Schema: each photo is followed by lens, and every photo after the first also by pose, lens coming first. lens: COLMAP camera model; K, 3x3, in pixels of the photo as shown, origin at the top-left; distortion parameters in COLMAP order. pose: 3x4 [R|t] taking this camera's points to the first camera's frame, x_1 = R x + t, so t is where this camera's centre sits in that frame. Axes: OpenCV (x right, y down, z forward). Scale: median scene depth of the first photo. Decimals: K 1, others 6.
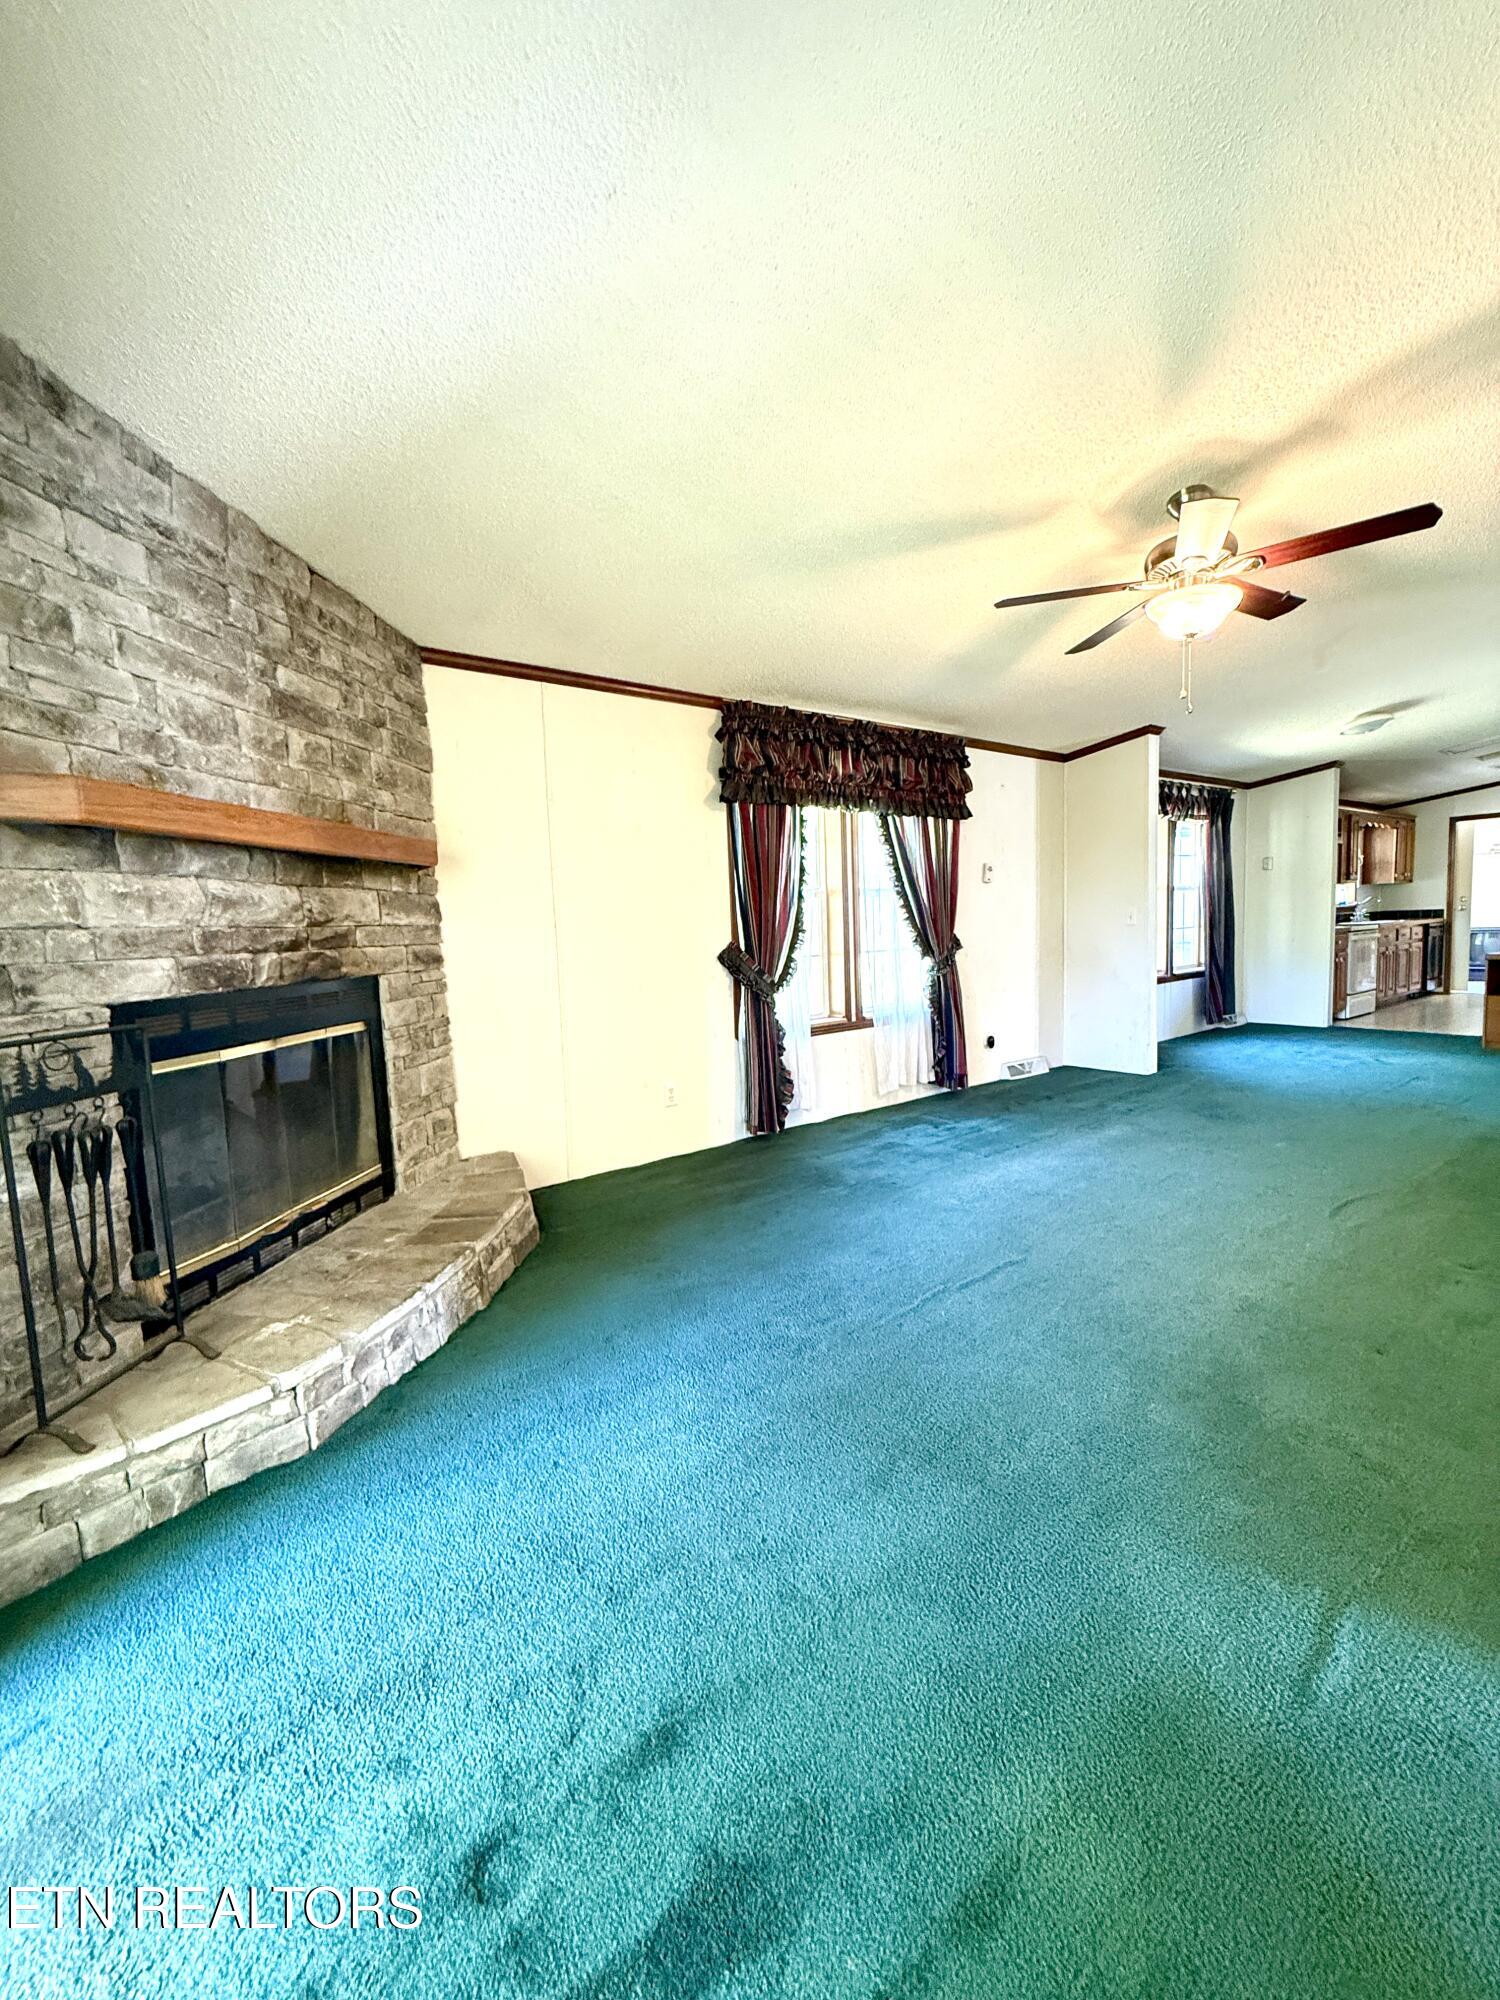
lens RADIAL K [[802.4, 0, 753.5], [0, 802.4, 1001.6], [0, 0, 1]] dist [-0.000375, 0.000133]
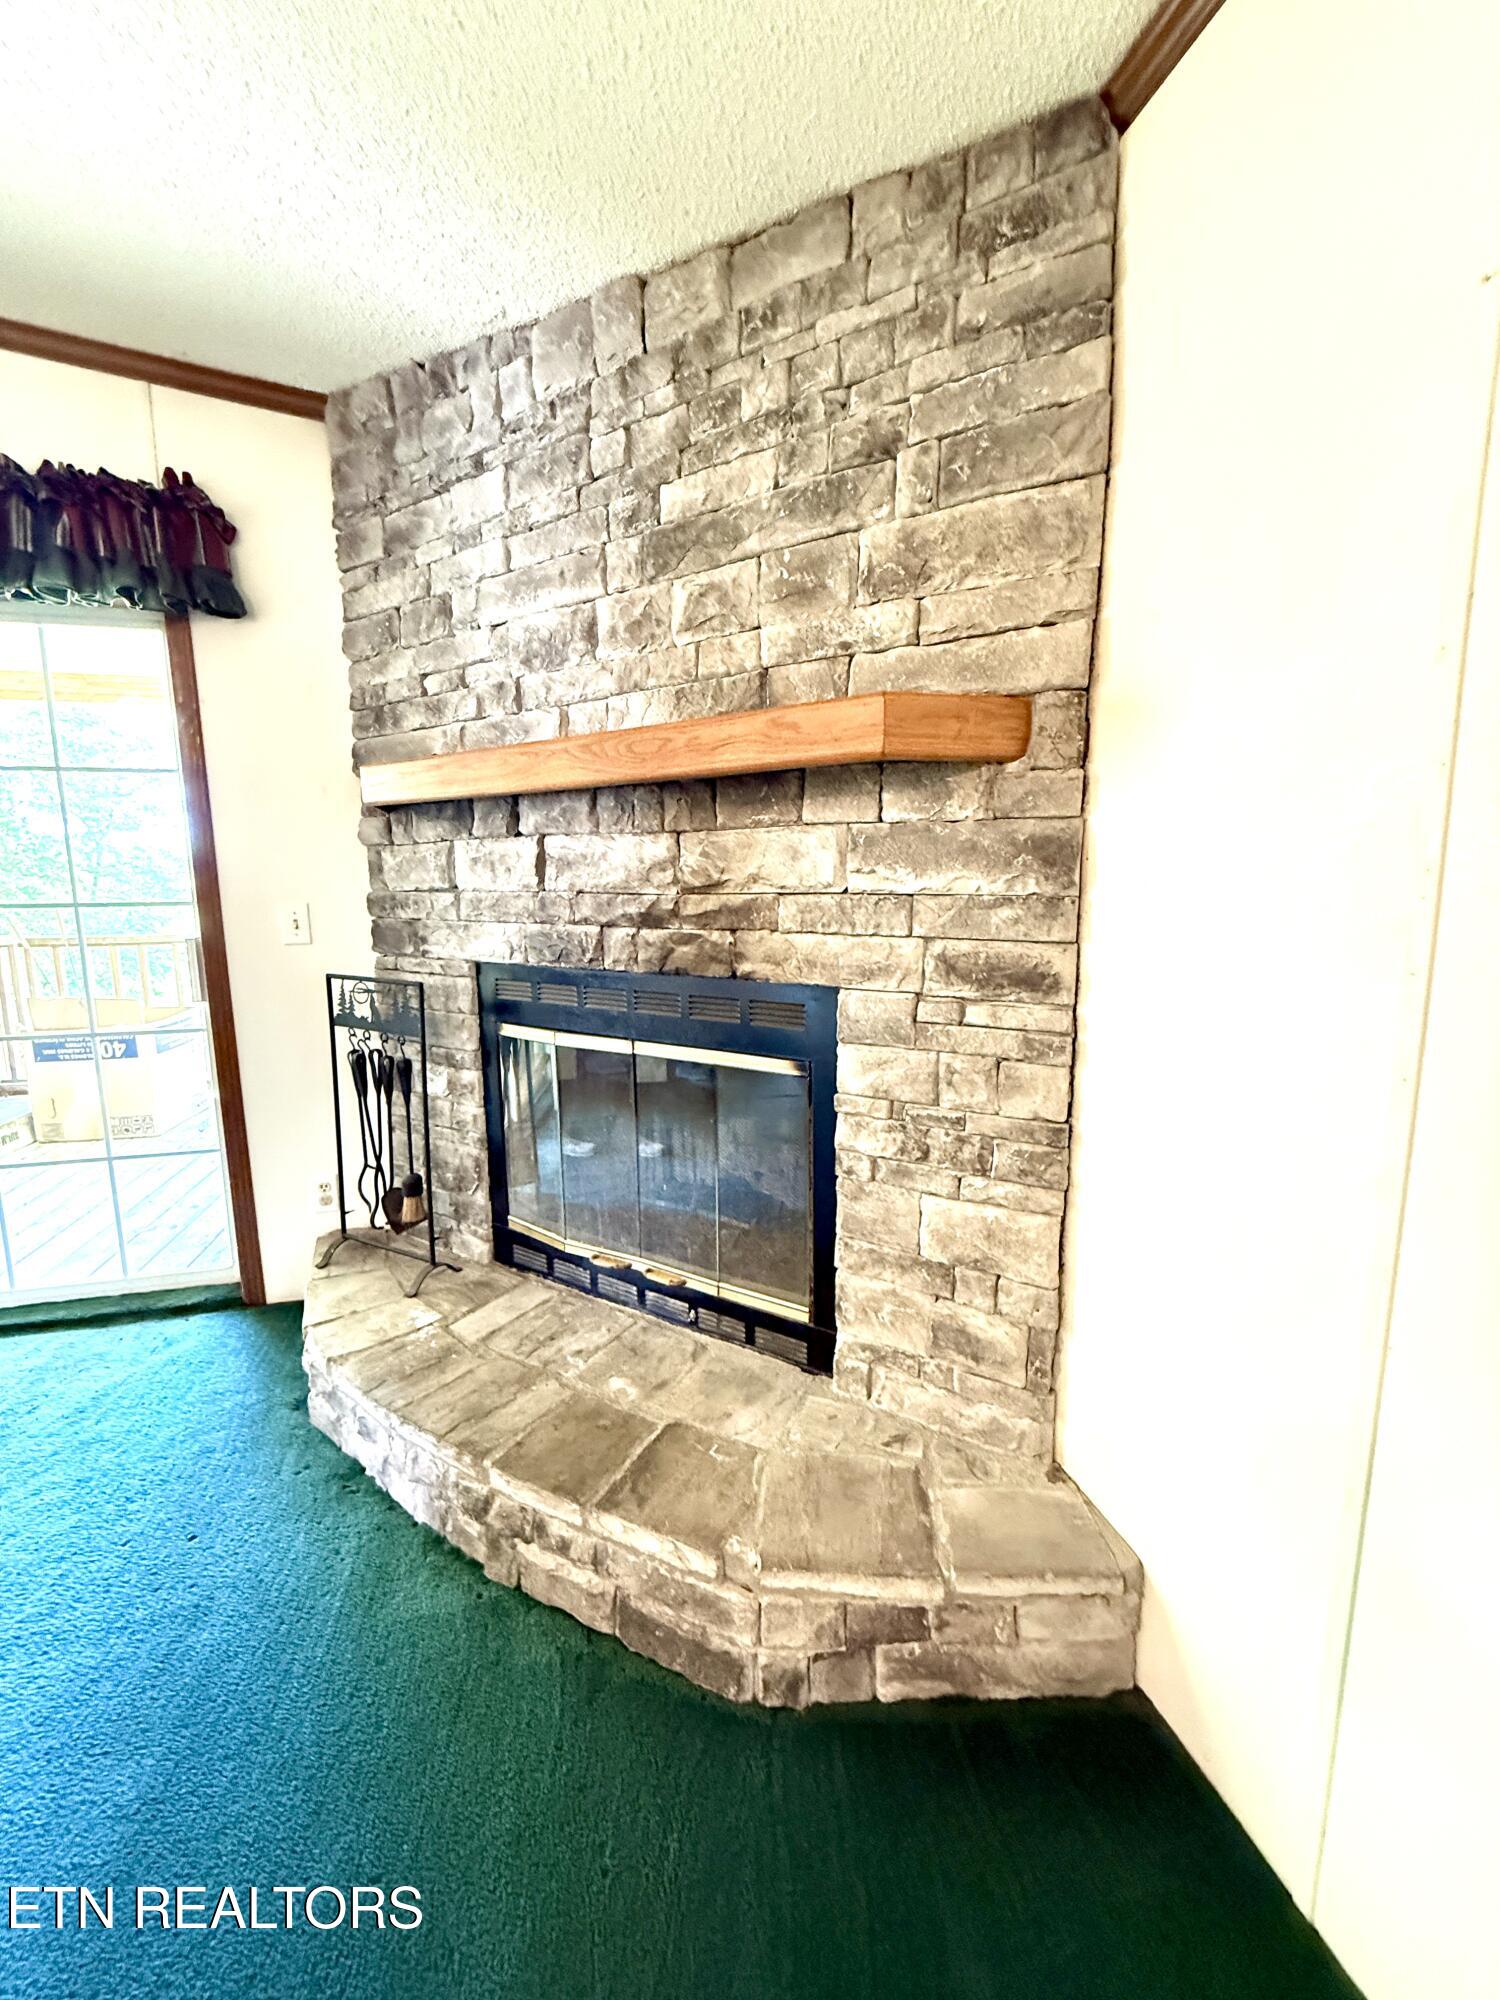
lens RADIAL K [[797.0, 0, 755.6], [0, 797.0, 1001.3], [0, 0, 1]] dist [-0.000114, -0.000213]
pose [[-0.392119, 0.180233, -0.902086, 0.029410], [-0.065687, 0.972630, 0.222881, -0.152030], [0.917566, 0.146651, -0.369548, 1.266207]]
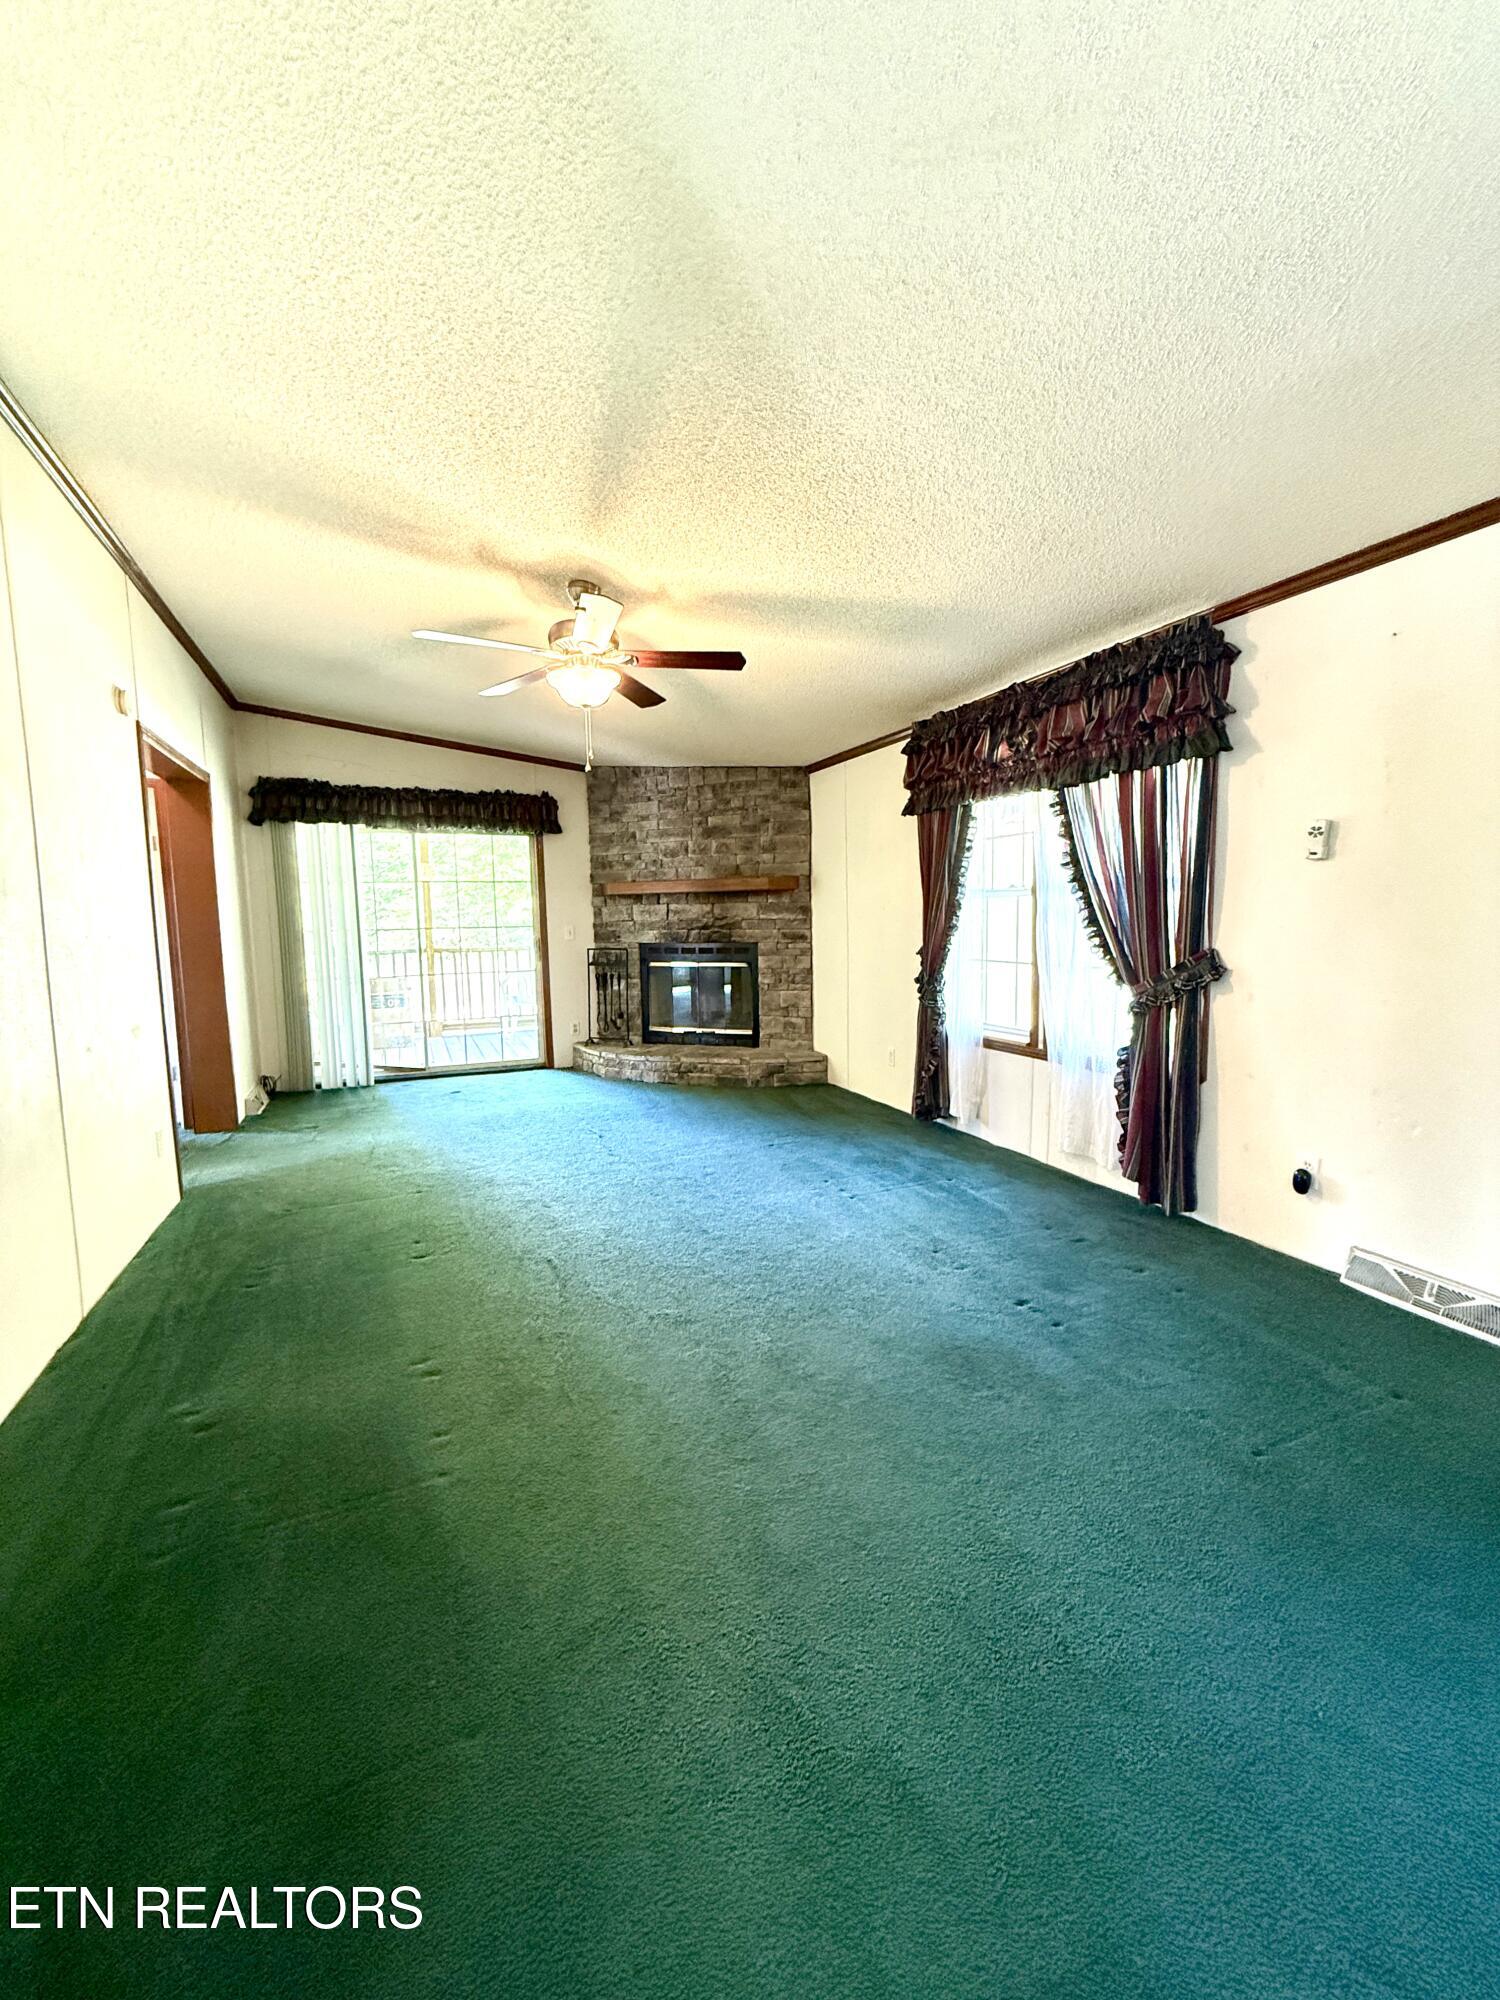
lens RADIAL K [[802.4, 0, 753.5], [0, 802.4, 1001.6], [0, 0, 1]] dist [-0.000375, 0.000133]
pose [[-0.228185, 0.142848, -0.963082, 1.760109], [-0.067692, 0.984457, 0.162057, -0.245420], [0.971262, 0.102172, -0.214969, 1.613421]]
